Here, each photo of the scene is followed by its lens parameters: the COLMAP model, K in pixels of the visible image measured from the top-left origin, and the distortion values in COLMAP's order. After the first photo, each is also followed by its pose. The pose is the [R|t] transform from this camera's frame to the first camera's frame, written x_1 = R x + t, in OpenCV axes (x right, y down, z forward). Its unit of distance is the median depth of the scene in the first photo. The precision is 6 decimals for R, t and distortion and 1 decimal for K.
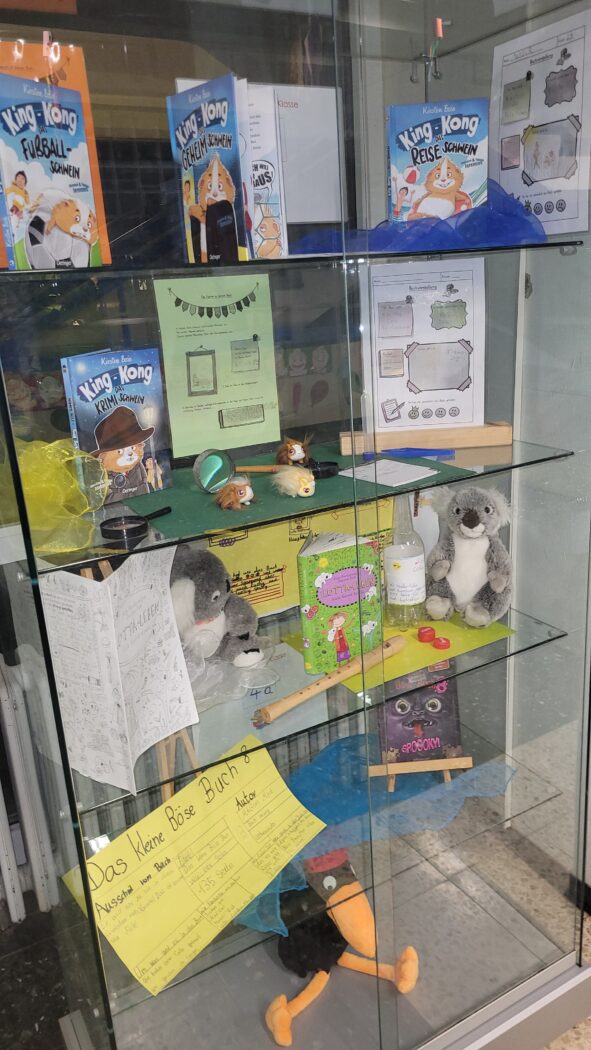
lens RADIAL K [[801.1, 0, 299.7], [0, 801.1, 514.3], [0, 0, 1]] dist [0.039631, -0.013122]
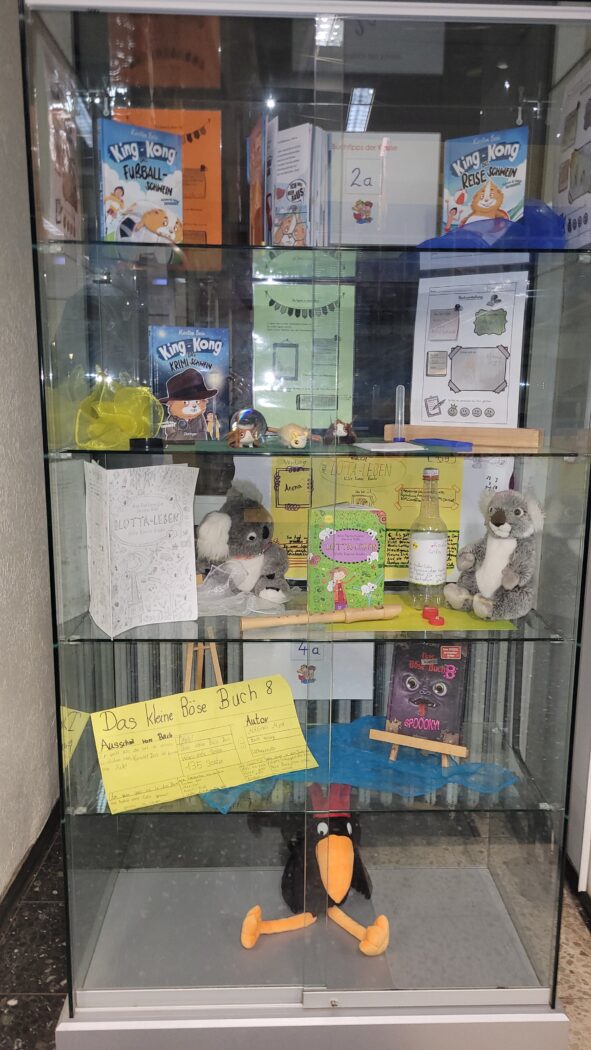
lens RADIAL K [[801.1, 0, 294.8], [0, 801.1, 534.6], [0, 0, 1]] dist [0.039631, -0.013122]
pose [[0.879160, 0.155619, -0.450401, 0.527355], [-0.198980, 0.978715, -0.050241, 0.154755], [0.432995, 0.133791, 0.891412, -0.061117]]
